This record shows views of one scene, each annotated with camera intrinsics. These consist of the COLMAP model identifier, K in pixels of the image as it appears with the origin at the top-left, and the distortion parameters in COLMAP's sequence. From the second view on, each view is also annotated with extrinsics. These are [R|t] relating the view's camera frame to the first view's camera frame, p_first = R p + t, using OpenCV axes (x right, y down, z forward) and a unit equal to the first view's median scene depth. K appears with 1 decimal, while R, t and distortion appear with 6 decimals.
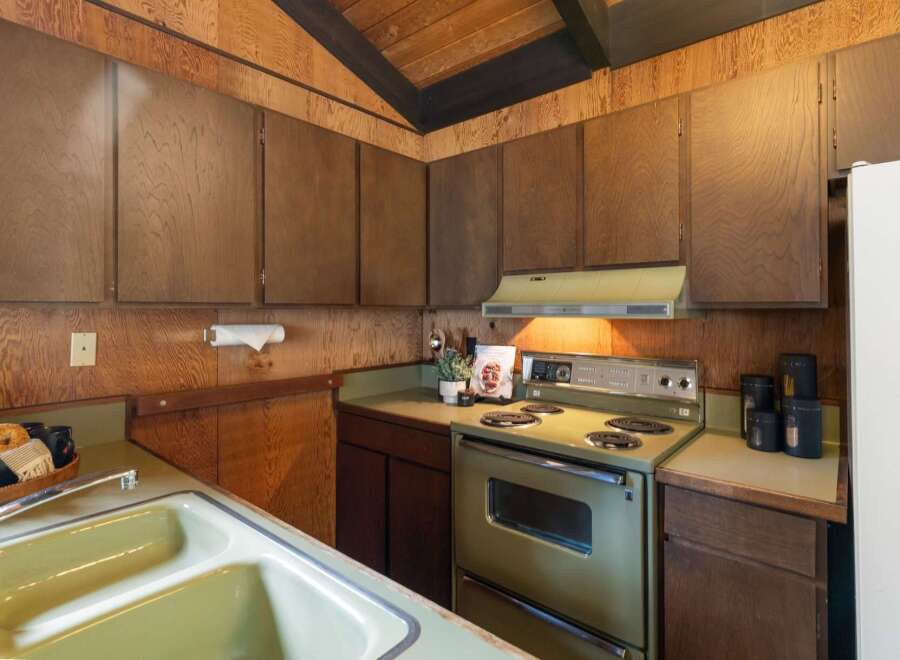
lens RADIAL K [[479.9, 0, 431.1], [0, 479.9, 303.2], [0, 0, 1]] dist [-0.001494, -0.000671]
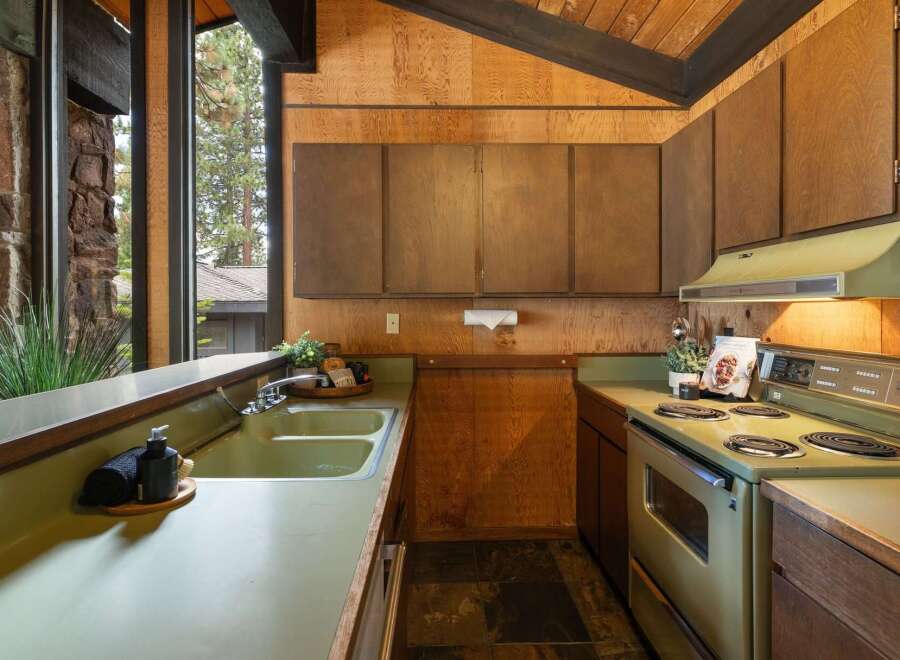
lens RADIAL K [[473.3, 0, 433.6], [0, 473.3, 310.1], [0, 0, 1]] dist [0.001956, 0.000267]
pose [[0.655323, -0.000266, -0.755348, 0.444660], [0.012866, 0.999859, 0.010810, 0.025966], [0.755239, -0.016803, 0.655234, 0.033321]]
